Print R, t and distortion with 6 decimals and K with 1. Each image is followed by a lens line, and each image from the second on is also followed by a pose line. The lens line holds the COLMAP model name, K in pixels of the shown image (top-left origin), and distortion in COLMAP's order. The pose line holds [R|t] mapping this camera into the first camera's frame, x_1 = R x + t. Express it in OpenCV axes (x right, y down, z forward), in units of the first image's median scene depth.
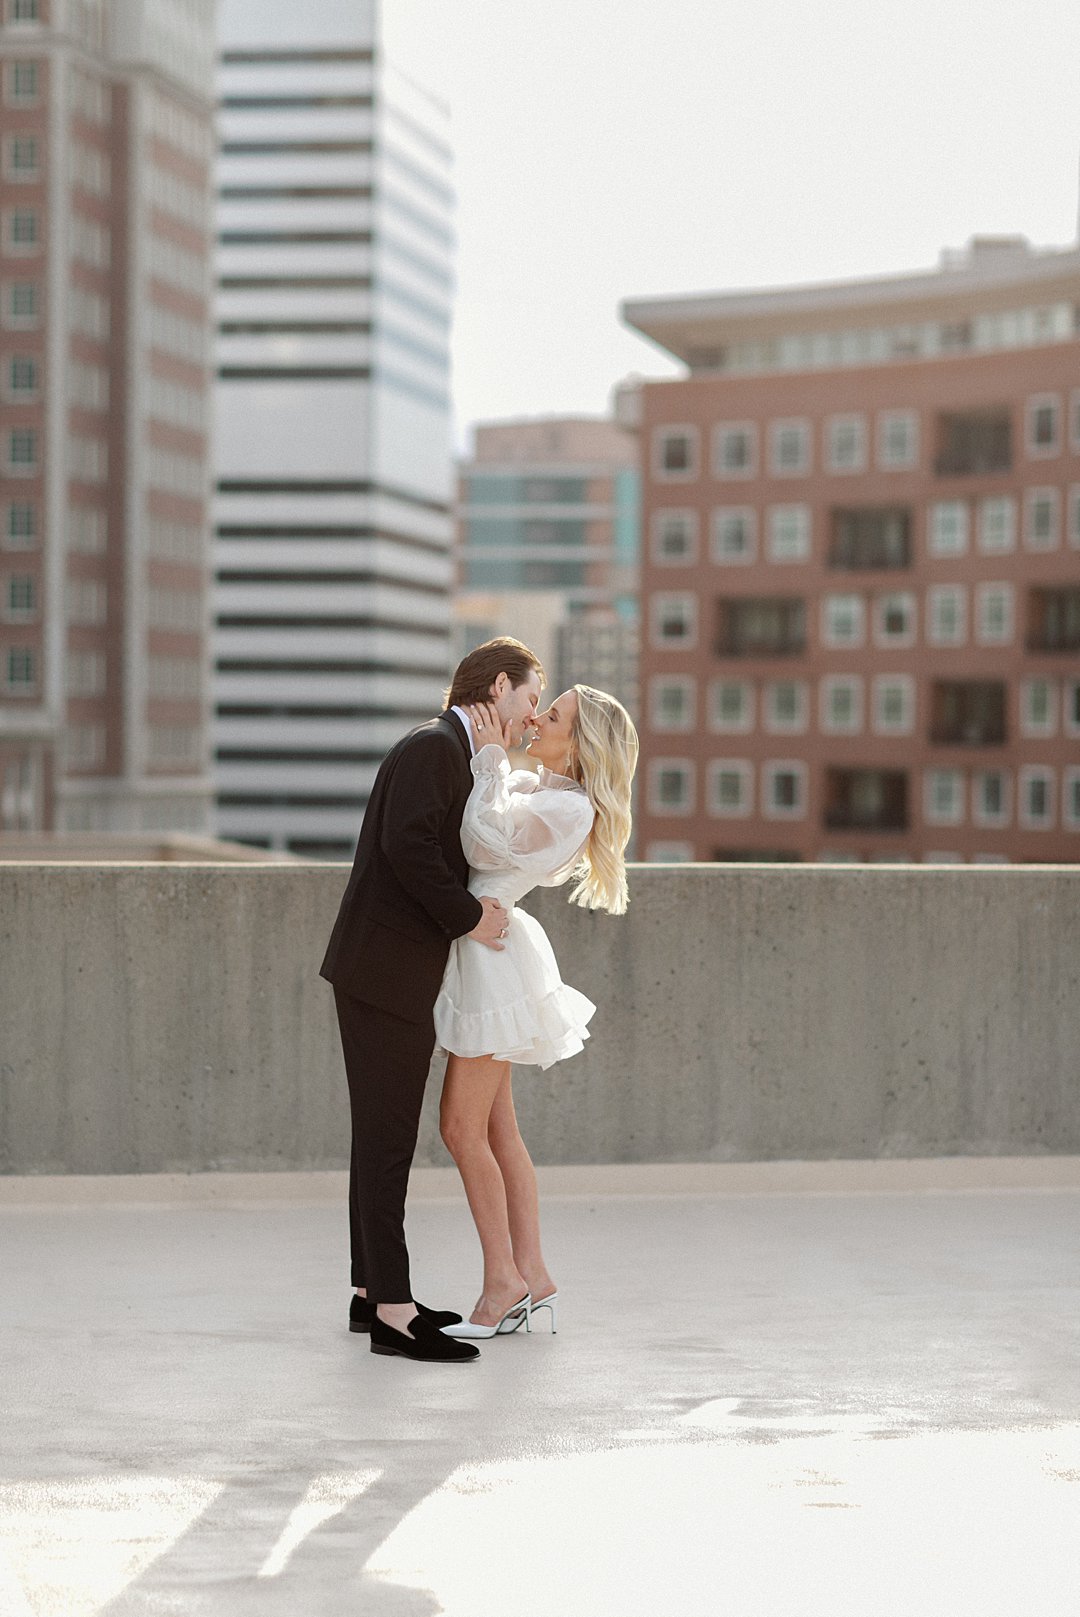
lens RADIAL K [[5819.7, 0, 467.9], [0, 5819.7, 809.4], [0, 0, 1]] dist [0.171883, 2.565923]
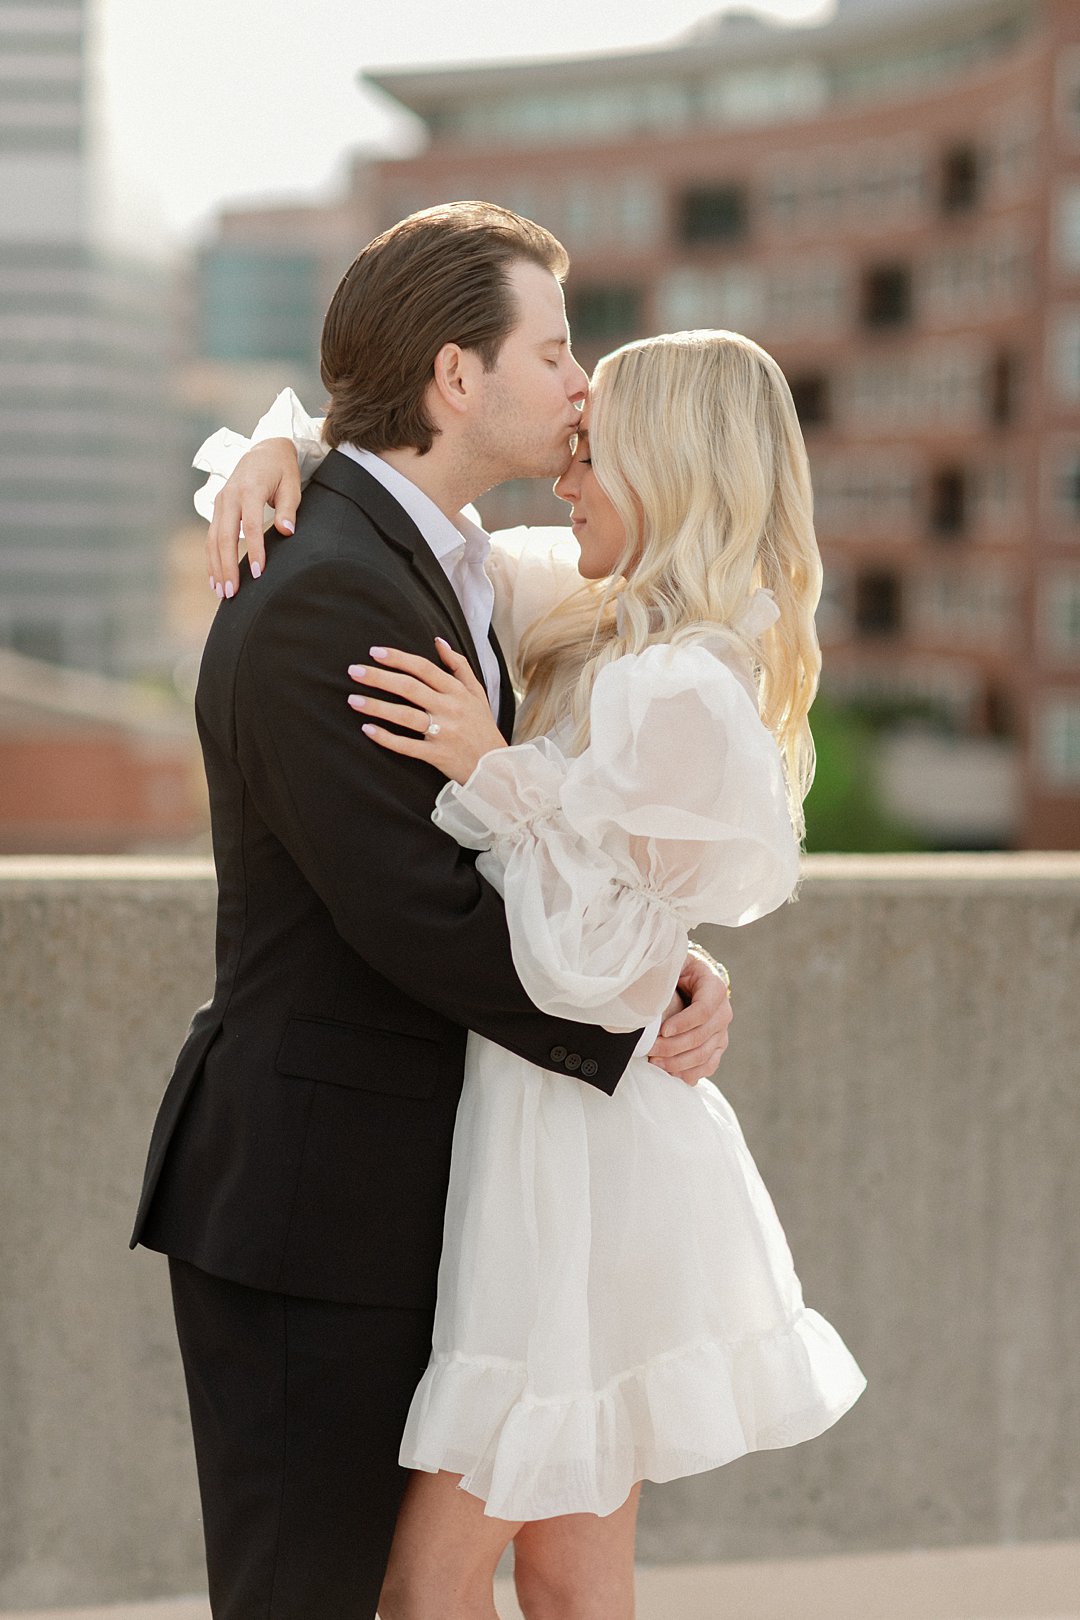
lens RADIAL K [[4191.3, 0, 540.0], [0, 4191.3, 810.0], [0, 0, 1]] dist [0.054781, 0.274792]
pose [[0.998973, 0.006688, 0.044804, 0.028261], [-0.009264, 0.998302, 0.057515, -0.005004], [-0.044343, -0.057871, 0.997339, 0.308474]]
